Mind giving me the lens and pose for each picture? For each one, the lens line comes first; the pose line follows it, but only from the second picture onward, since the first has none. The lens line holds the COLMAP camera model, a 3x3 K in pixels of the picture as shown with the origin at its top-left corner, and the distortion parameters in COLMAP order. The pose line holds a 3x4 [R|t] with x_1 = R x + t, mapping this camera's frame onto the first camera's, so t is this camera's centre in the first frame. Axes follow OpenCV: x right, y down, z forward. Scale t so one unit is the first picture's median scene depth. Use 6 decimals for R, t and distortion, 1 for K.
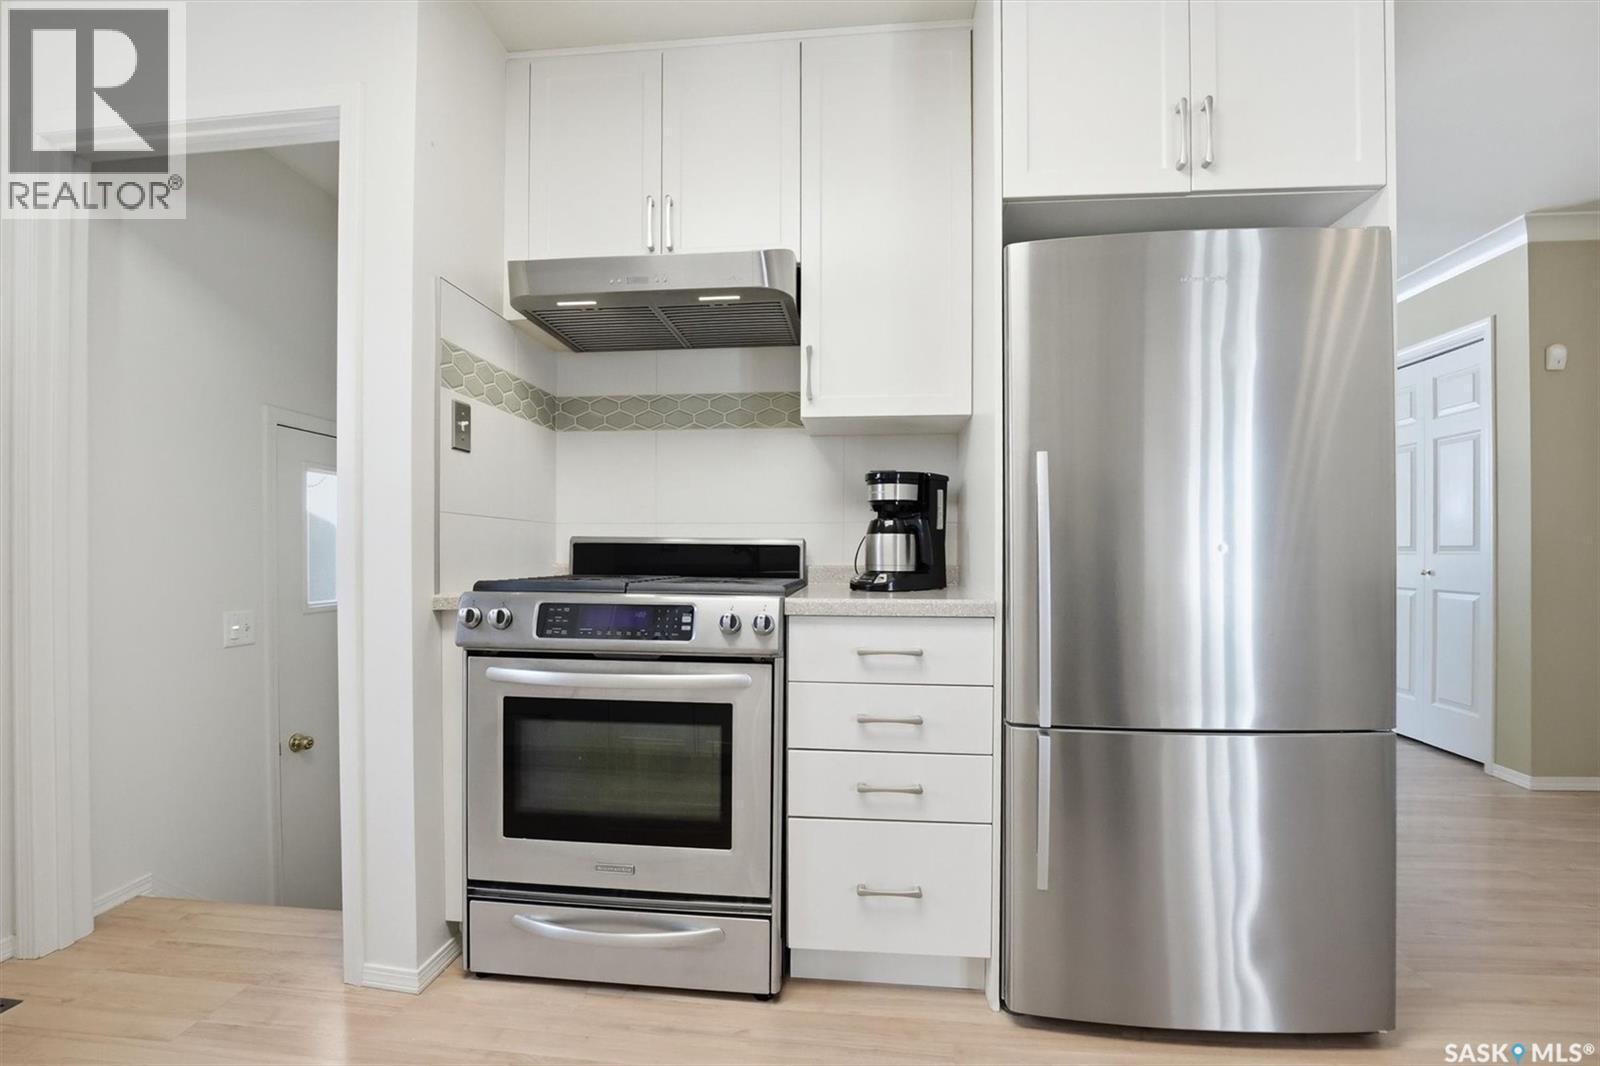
lens RADIAL K [[704.2, 0, 796.6], [0, 704.2, 563.8], [0, 0, 1]] dist [-0.009816, 0.000215]
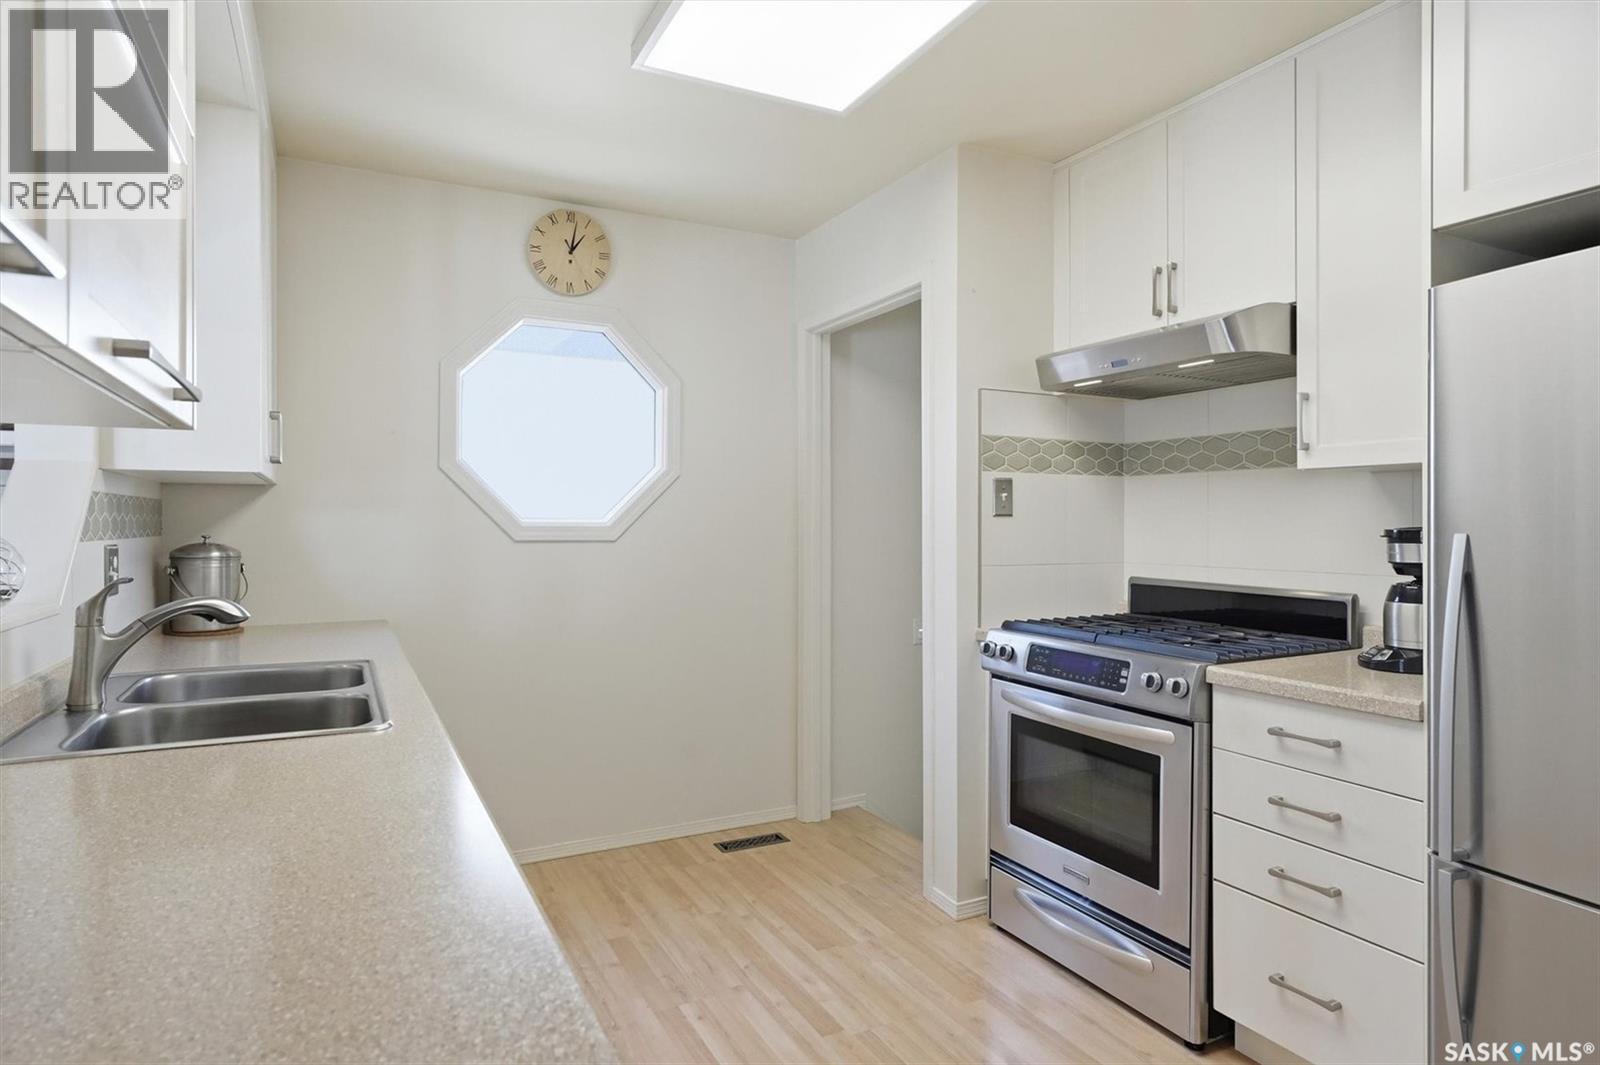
lens RADIAL K [[918.9, 0, 791.9], [0, 918.9, 525.1], [0, 0, 1]] dist [0.000350, -0.000050]
pose [[0.550733, 0.004100, -0.834671, 0.749541], [-0.013730, 0.999897, -0.004147, -0.140263], [0.834568, 0.013744, 0.550733, -0.255567]]
